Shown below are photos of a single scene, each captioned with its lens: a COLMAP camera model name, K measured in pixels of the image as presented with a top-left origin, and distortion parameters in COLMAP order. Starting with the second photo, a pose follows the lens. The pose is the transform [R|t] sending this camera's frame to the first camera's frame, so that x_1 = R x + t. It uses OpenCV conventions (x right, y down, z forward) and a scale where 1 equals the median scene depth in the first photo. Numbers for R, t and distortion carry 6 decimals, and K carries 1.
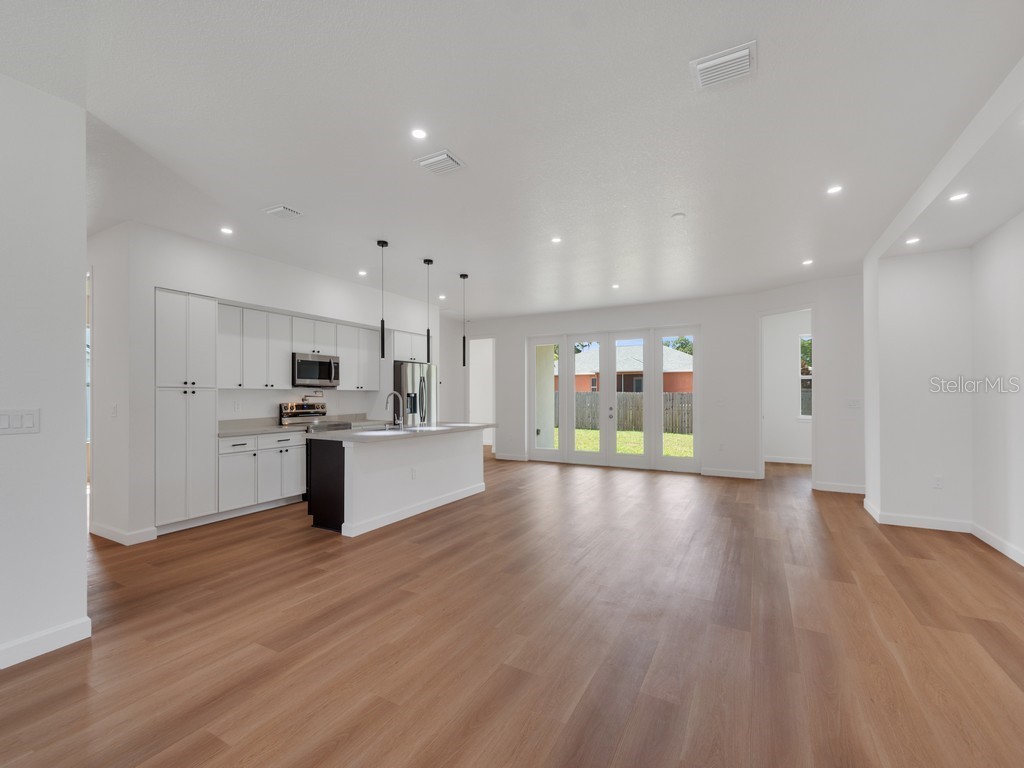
lens RADIAL K [[449.0, 0, 499.5], [0, 449.0, 393.3], [0, 0, 1]] dist [0.018438, -0.000154]
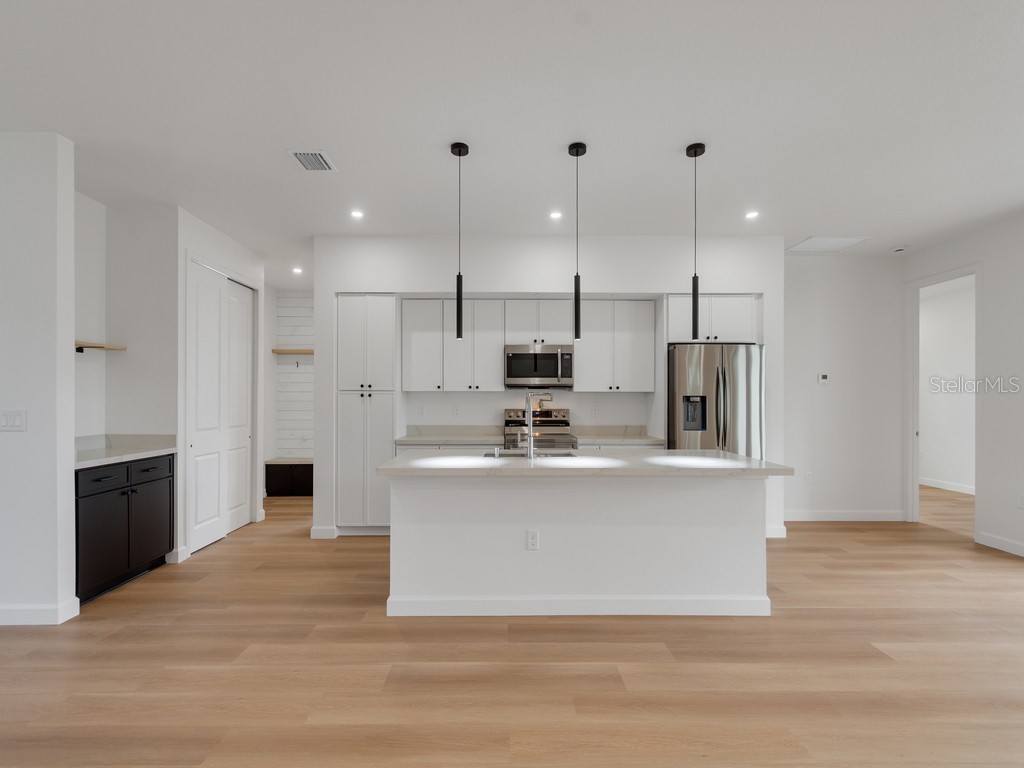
lens RADIAL K [[464.6, 0, 502.7], [0, 464.6, 395.6], [0, 0, 1]] dist [0.001157, 0.000275]
pose [[0.504515, -0.002963, -0.863398, 0.249387], [0.002008, 0.999995, -0.002258, 0.000624], [0.863400, -0.000594, 0.504519, 0.587710]]
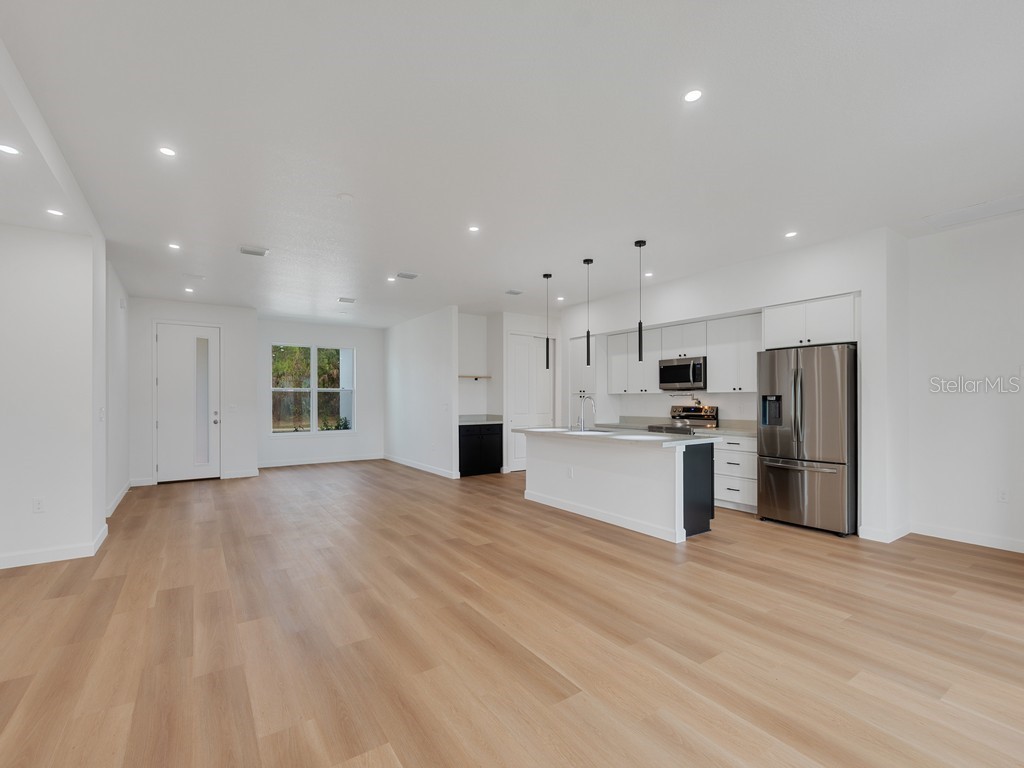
lens RADIAL K [[460.8, 0, 507.5], [0, 460.8, 398.7], [0, 0, 1]] dist [0.002611, 0.000262]
pose [[-0.438035, 0.002127, -0.898956, 0.742313], [0.007836, 0.999968, -0.001453, 0.003544], [0.898924, -0.007681, -0.438038, 1.166978]]
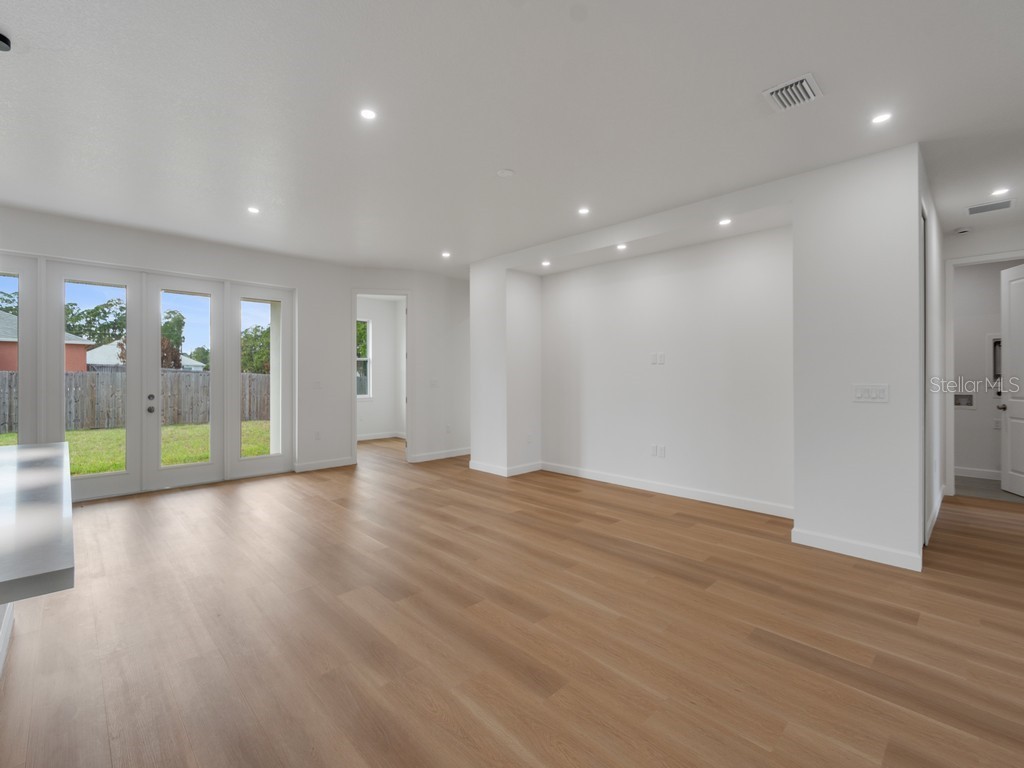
lens RADIAL K [[459.8, 0, 500.5], [0, 459.8, 378.3], [0, 0, 1]] dist [0.007028, 0.000319]
pose [[0.287829, -0.003347, 0.957676, -0.321842], [-0.005992, 0.999968, 0.005296, 0.002776], [-0.957663, -0.007262, 0.287800, 0.523534]]
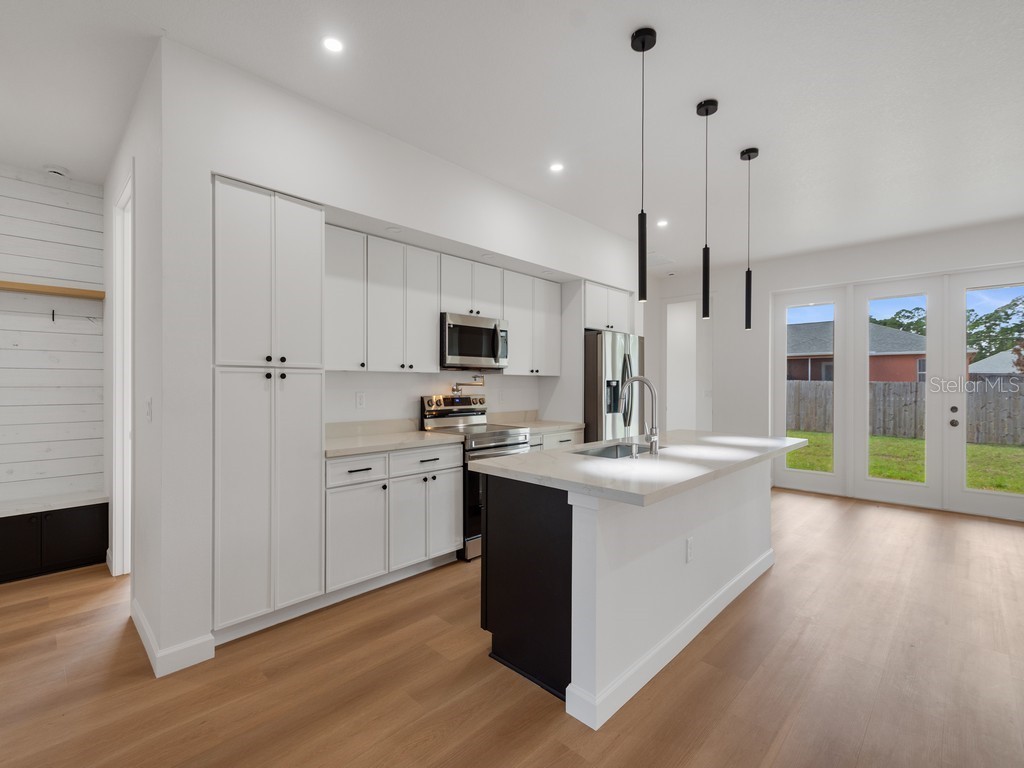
lens RADIAL K [[468.2, 0, 501.4], [0, 468.2, 381.9], [0, 0, 1]] dist [0.008441, -0.000270]
pose [[0.967467, 0.004517, -0.252955, -0.222227], [-0.004374, 0.999990, 0.001129, 0.002156], [0.252958, 0.000014, 0.967477, 0.413436]]
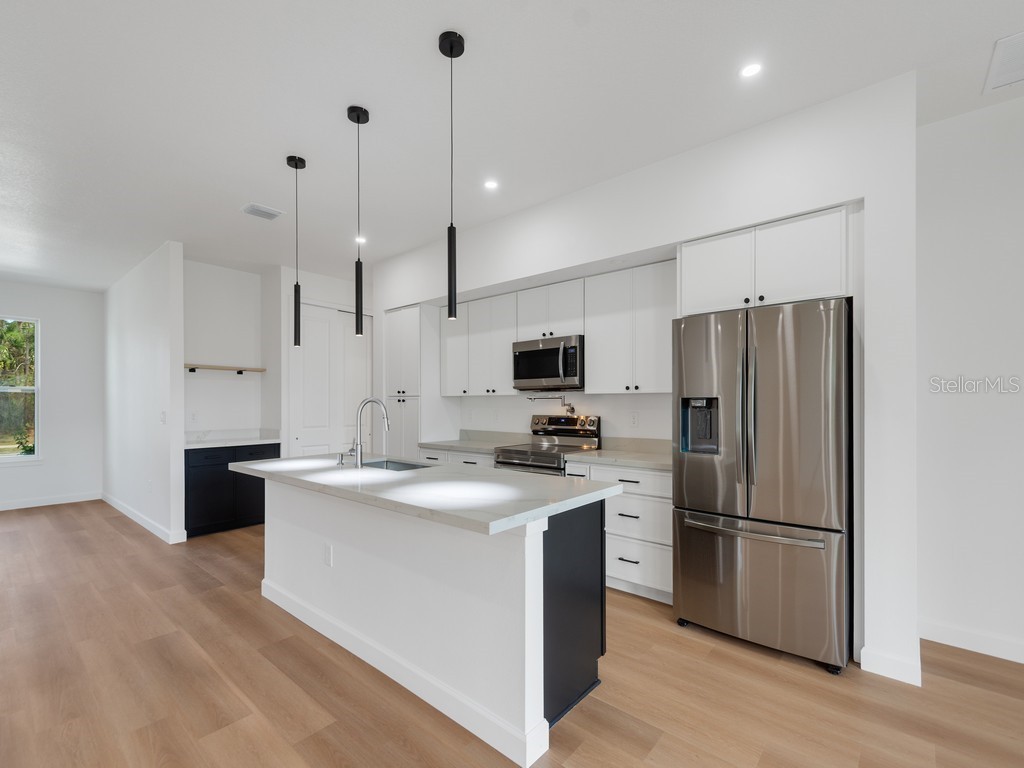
lens RADIAL K [[460.8, 0, 507.5], [0, 460.8, 398.7], [0, 0, 1]] dist [0.002611, 0.000262]
pose [[-0.187550, -0.009361, -0.982210, 0.253941], [0.006378, 0.999922, -0.010748, 0.004643], [0.982234, -0.008280, -0.187476, 1.130074]]
